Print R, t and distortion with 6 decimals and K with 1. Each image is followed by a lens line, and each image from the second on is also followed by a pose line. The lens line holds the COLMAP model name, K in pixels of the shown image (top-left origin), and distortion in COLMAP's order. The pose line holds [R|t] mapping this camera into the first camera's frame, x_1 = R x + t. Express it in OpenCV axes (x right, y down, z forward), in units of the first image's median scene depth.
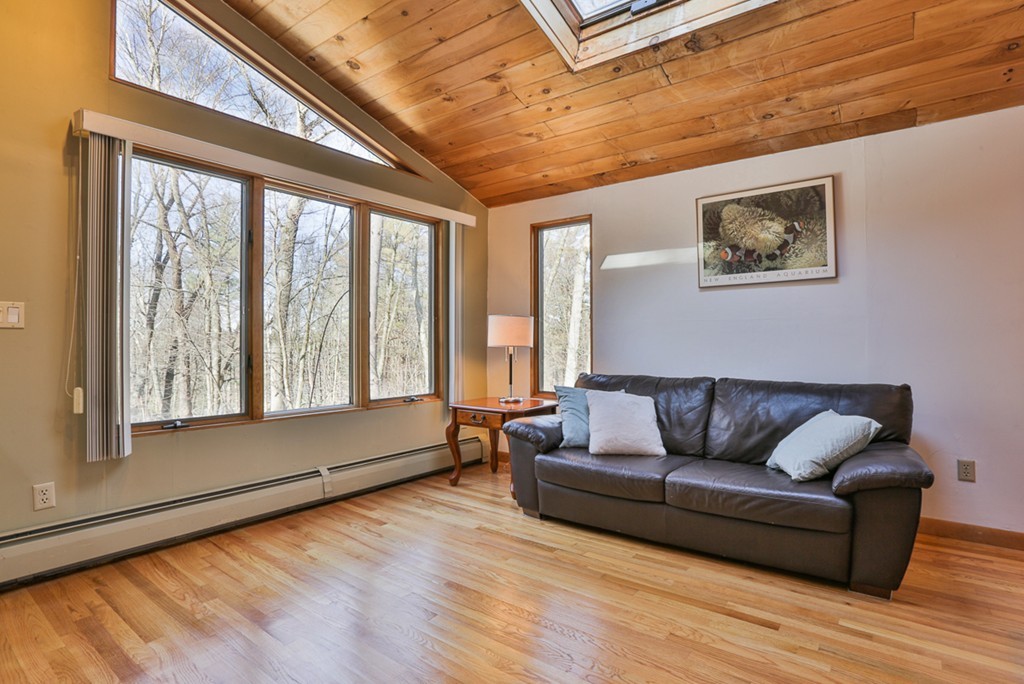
lens RADIAL K [[507.2, 0, 519.4], [0, 507.2, 343.6], [0, 0, 1]] dist [-0.038712, 0.007307]
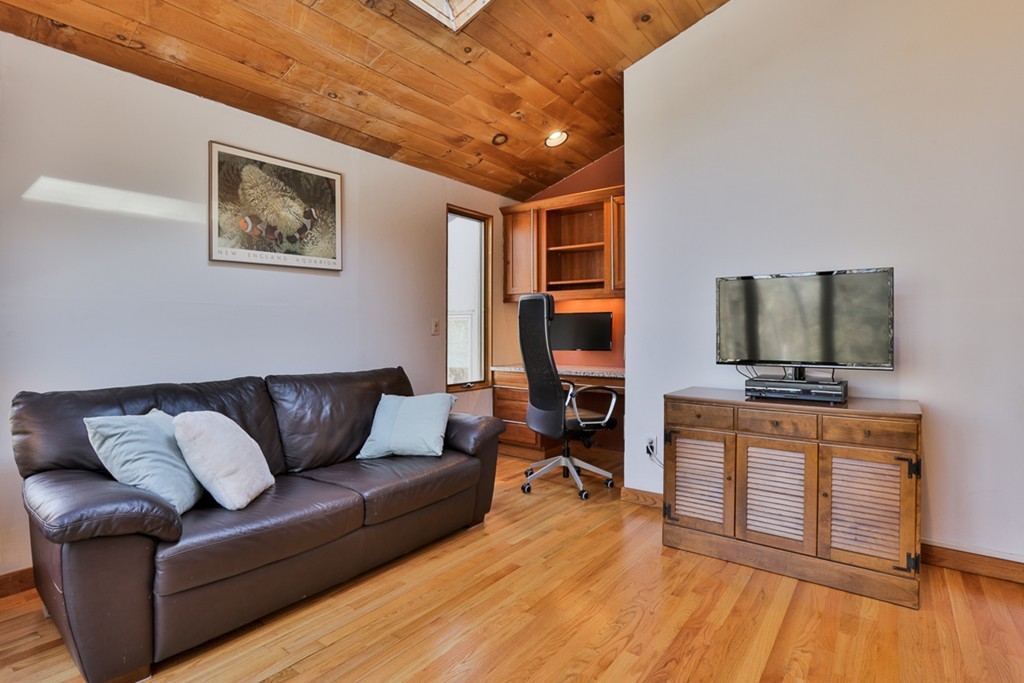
lens RADIAL K [[530.0, 0, 521.5], [0, 530.0, 331.8], [0, 0, 1]] dist [-0.027987, 0.001885]
pose [[-0.001741, -0.001422, 0.999997, -0.468465], [0.002895, 0.999995, 0.001427, -0.003923], [-0.999994, 0.002897, -0.001737, 0.594792]]
